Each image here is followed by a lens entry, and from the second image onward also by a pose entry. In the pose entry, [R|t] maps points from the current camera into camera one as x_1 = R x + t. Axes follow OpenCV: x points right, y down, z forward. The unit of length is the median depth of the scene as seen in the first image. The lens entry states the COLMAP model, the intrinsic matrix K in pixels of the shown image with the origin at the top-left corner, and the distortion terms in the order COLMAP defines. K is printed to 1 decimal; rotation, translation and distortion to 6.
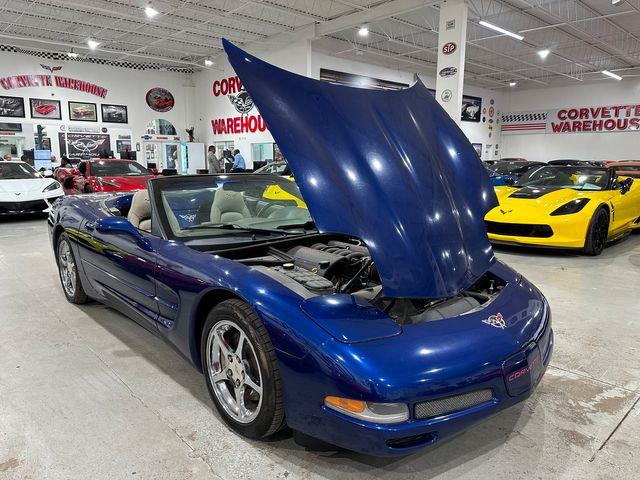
lens RADIAL K [[458.8, 0, 317.4], [0, 458.8, 237.1], [0, 0, 1]] dist [0.020946, -0.033161]
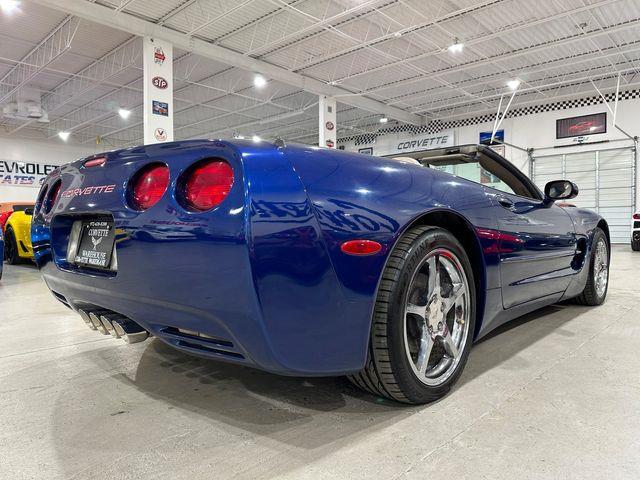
lens RADIAL K [[453.5, 0, 325.7], [0, 453.5, 237.0], [0, 0, 1]] dist [0.024355, -0.031432]
pose [[-0.094077, -0.033021, 0.995017, -0.298990], [0.156347, 0.986558, 0.047522, -0.012655], [-0.983212, 0.160039, -0.087650, 0.357266]]
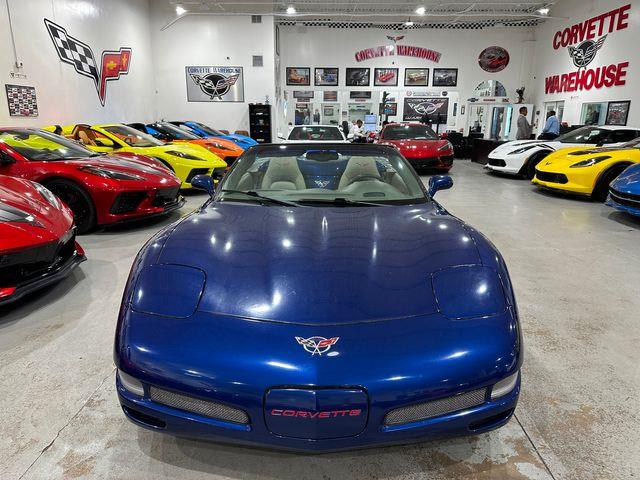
lens RADIAL K [[458.8, 0, 324.3], [0, 458.8, 240.2], [0, 0, 1]] dist [0.020946, -0.033161]
pose [[0.735510, 0.170820, -0.655626, 0.146031], [-0.114105, 0.985103, 0.128655, -0.016069], [0.667836, -0.019817, 0.744044, 0.069859]]
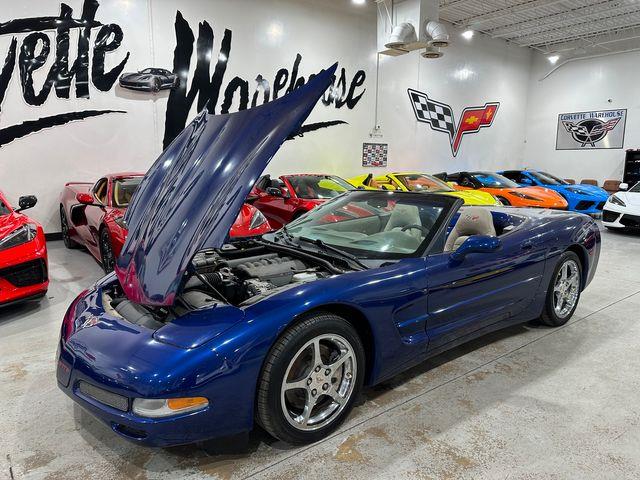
lens RADIAL K [[458.8, 0, 321.4], [0, 458.8, 242.5], [0, 0, 1]] dist [0.020946, -0.033161]
pose [[-0.059363, 0.151484, -0.986676, 0.236235], [-0.167472, 0.972898, 0.159445, -0.042318], [0.984088, 0.174705, -0.032384, 0.256220]]
